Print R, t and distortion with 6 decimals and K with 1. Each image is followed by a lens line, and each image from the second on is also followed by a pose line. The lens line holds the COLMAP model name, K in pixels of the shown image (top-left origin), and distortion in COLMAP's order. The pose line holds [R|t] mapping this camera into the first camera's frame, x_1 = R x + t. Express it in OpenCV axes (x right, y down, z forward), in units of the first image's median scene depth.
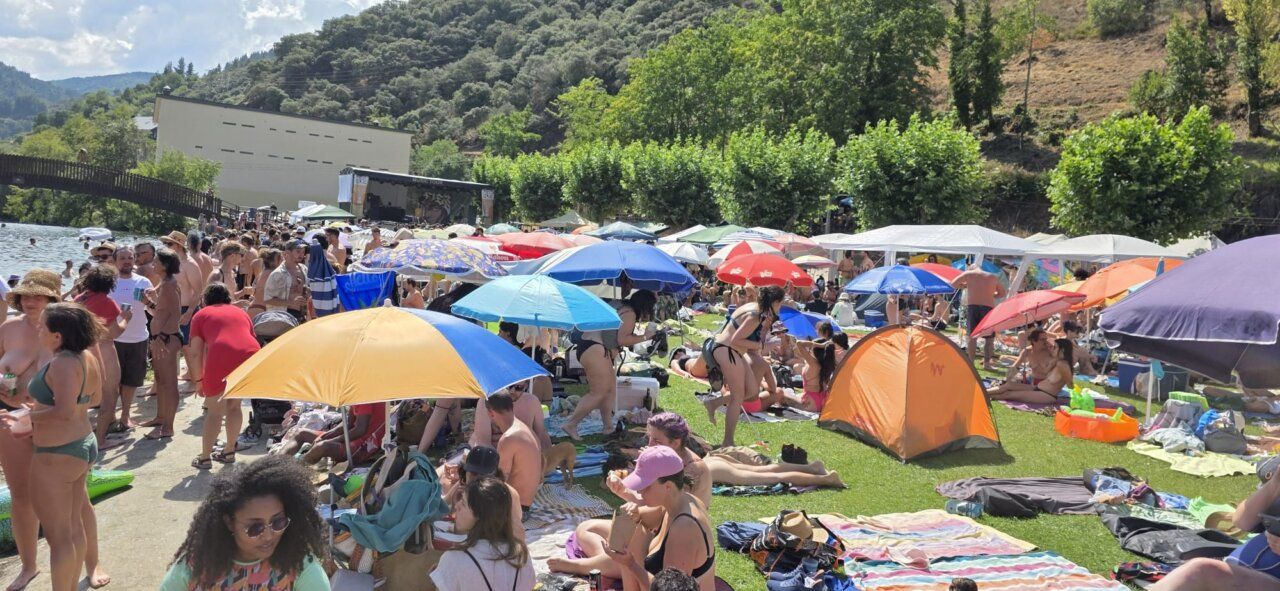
lens RADIAL K [[856.6, 0, 637.6], [0, 856.6, 280.1], [0, 0, 1]] dist [0.053225, -0.056916]
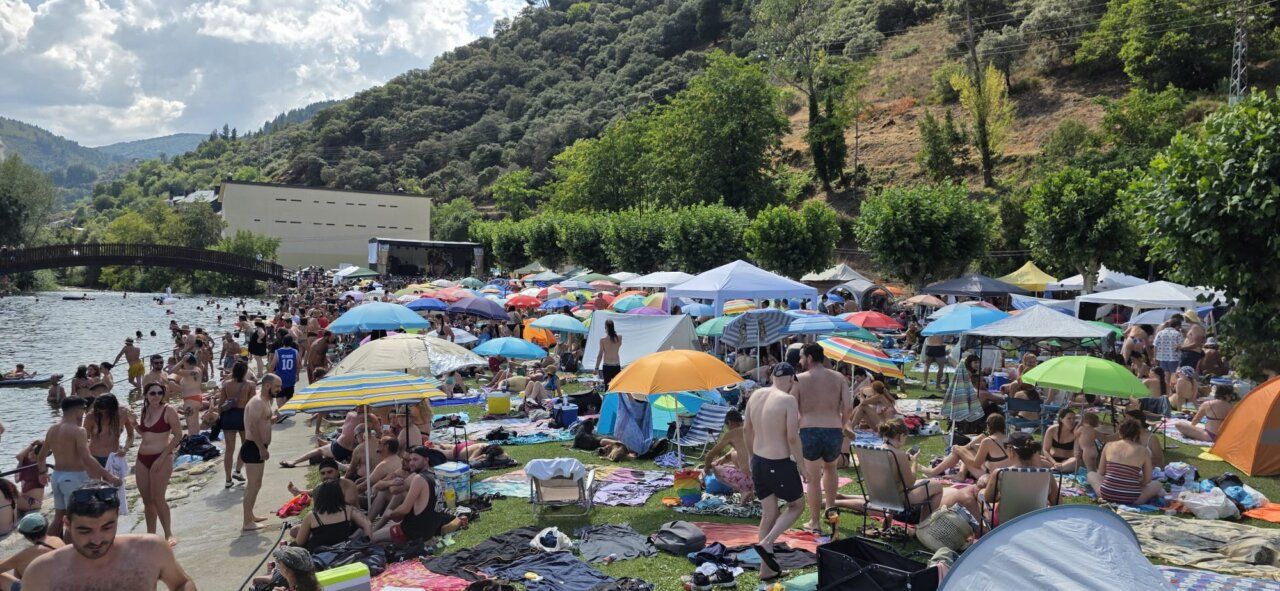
lens RADIAL K [[898.8, 0, 666.5], [0, 898.8, 297.5], [0, 0, 1]] dist [0.092330, -0.105237]
pose [[0.997962, -0.054284, -0.033551, 0.074637], [0.053820, 0.998444, -0.014573, 0.004198], [0.034290, 0.012737, 0.999331, -0.184381]]
